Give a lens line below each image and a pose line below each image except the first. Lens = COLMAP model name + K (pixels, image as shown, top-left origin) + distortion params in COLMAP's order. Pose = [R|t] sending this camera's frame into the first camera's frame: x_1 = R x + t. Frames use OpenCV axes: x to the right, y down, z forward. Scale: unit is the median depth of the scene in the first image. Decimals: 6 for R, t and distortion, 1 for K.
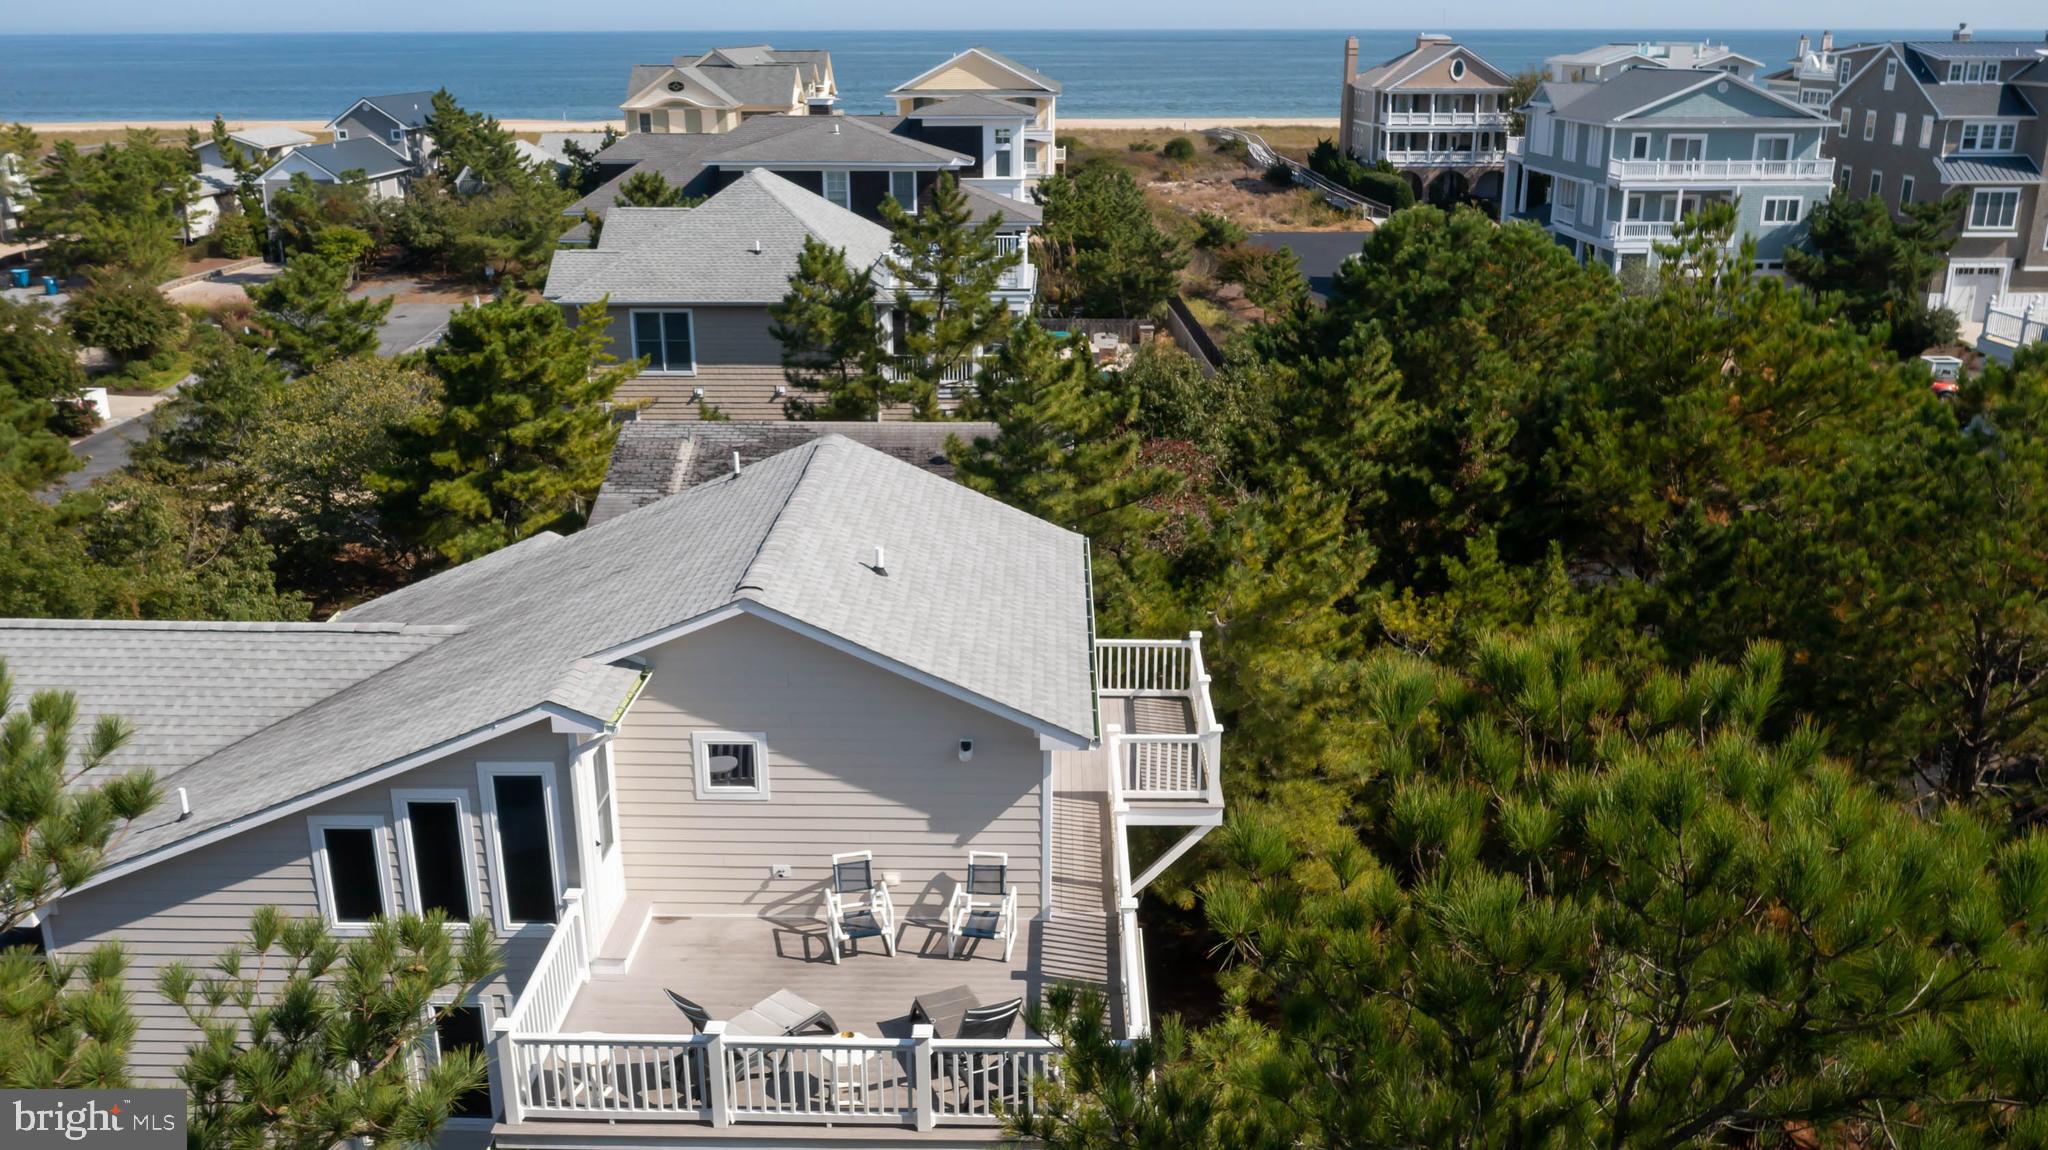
lens RADIAL K [[1653.9, 0, 1031.8], [0, 1653.9, 609.5], [0, 0, 1]] dist [-0.024040, 0.001477]
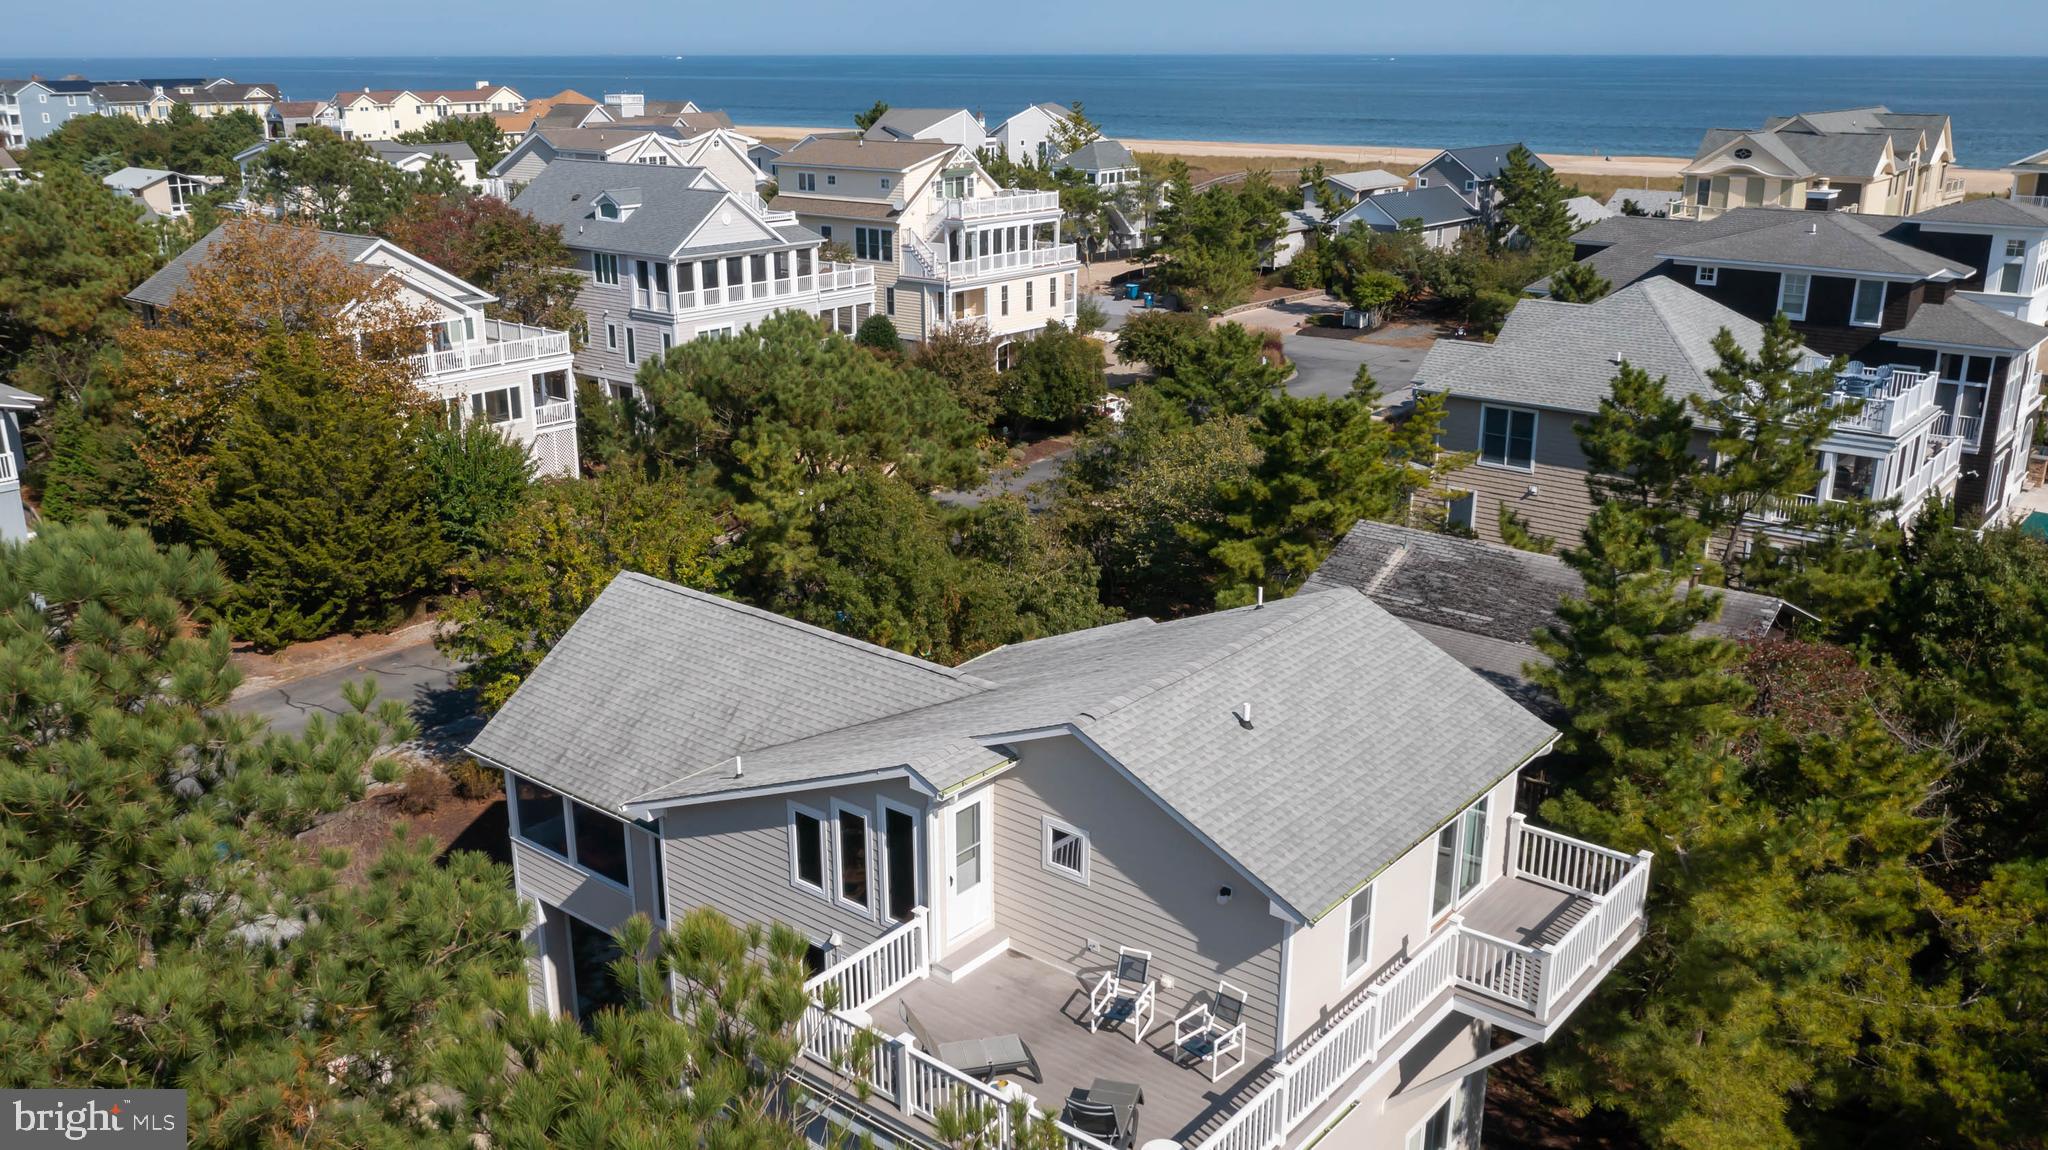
lens RADIAL K [[1653.9, 0, 1031.8], [0, 1653.9, 609.5], [0, 0, 1]] dist [-0.024040, 0.001477]
pose [[0.777752, 0.199681, -0.596011, 0.129792], [-0.205151, 0.976915, 0.059587, -0.038904], [0.594150, 0.075929, 0.800762, -0.006008]]
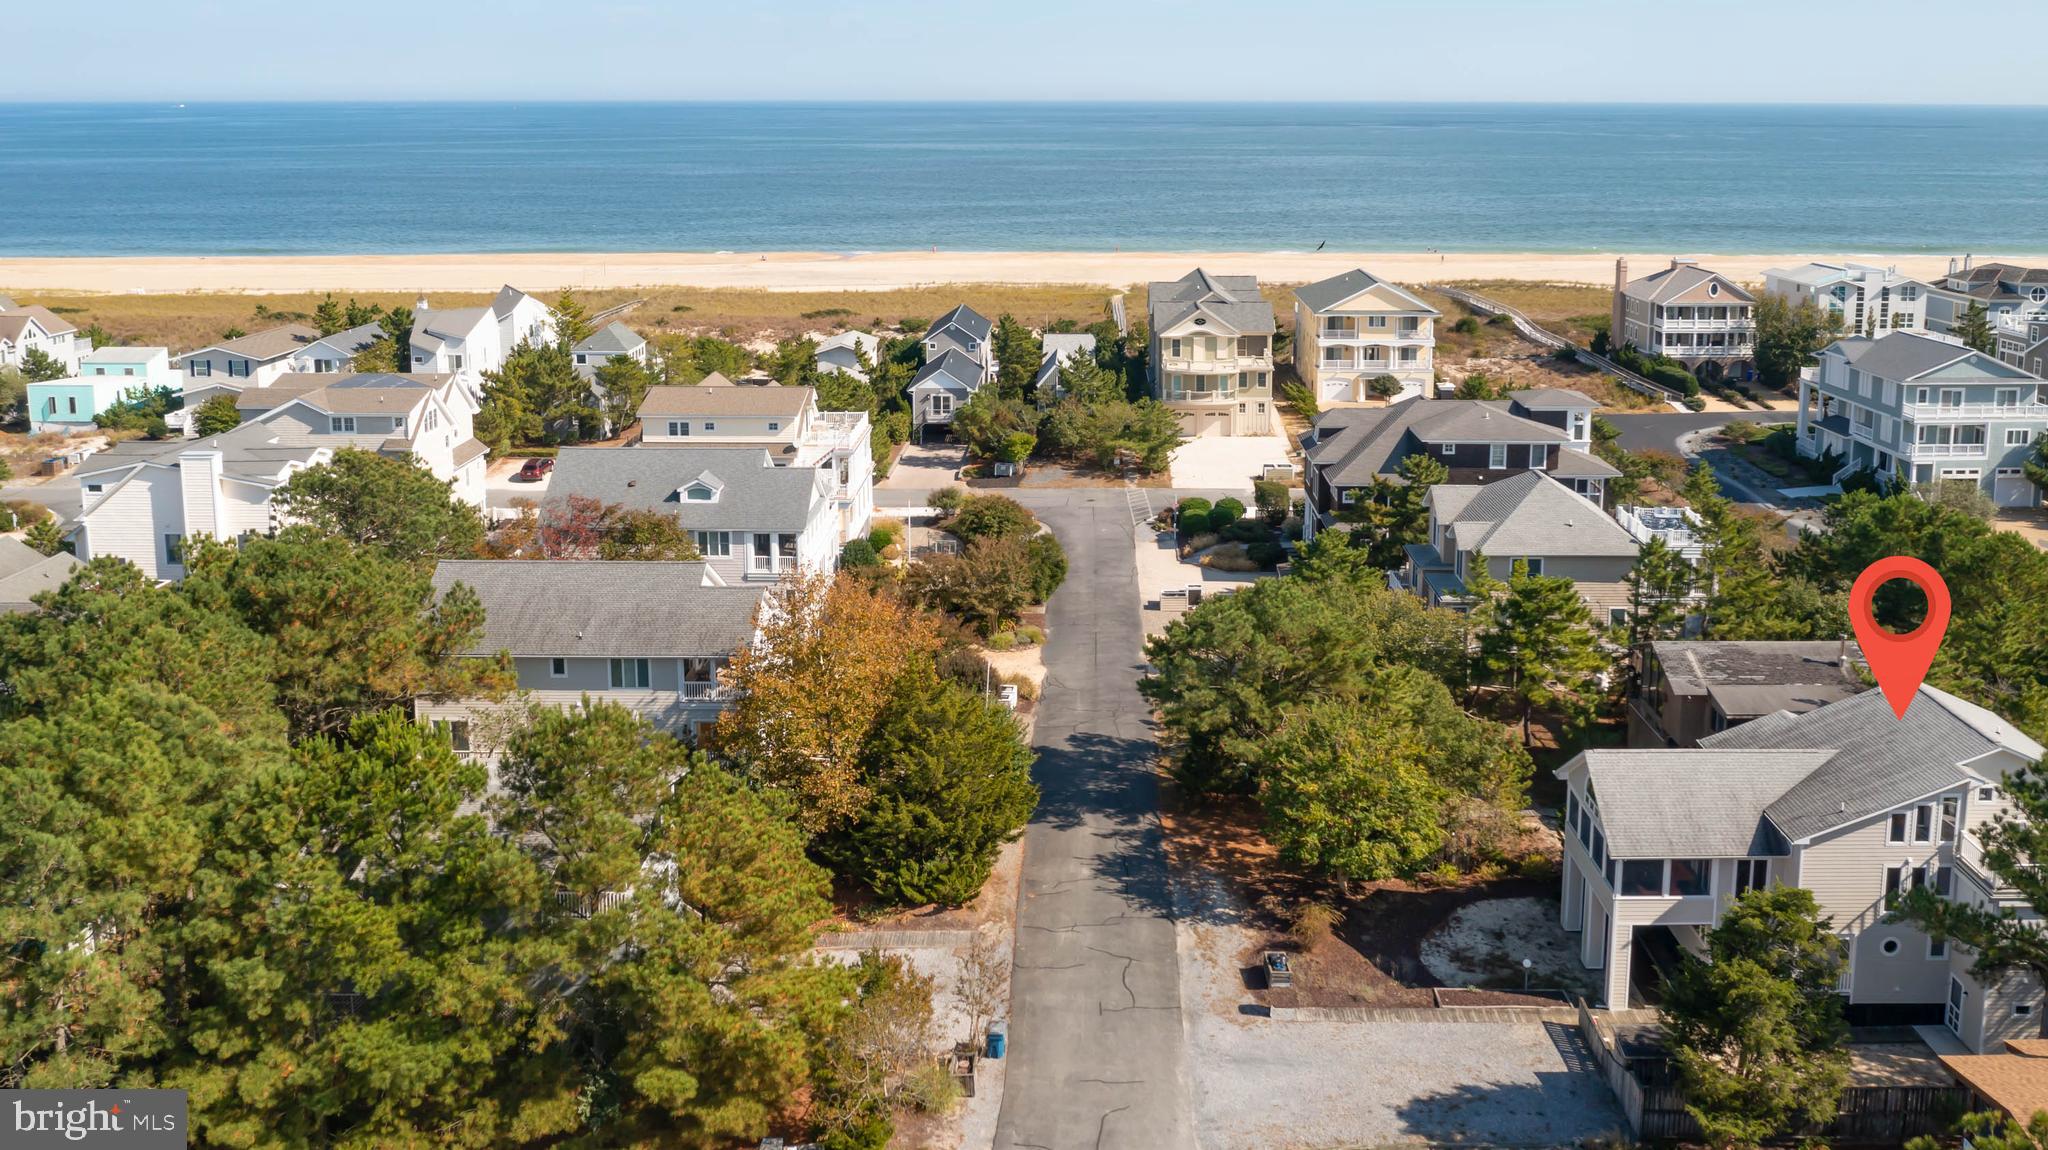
lens RADIAL K [[1629.1, 0, 1089.0], [0, 1629.1, 432.6], [0, 0, 1]] dist [-0.001045, -0.003991]
pose [[0.999853, -0.001564, 0.017061, -0.520880], [0.003820, 0.991110, -0.132992, -0.051445], [-0.016701, 0.133038, 0.990970, -0.597413]]
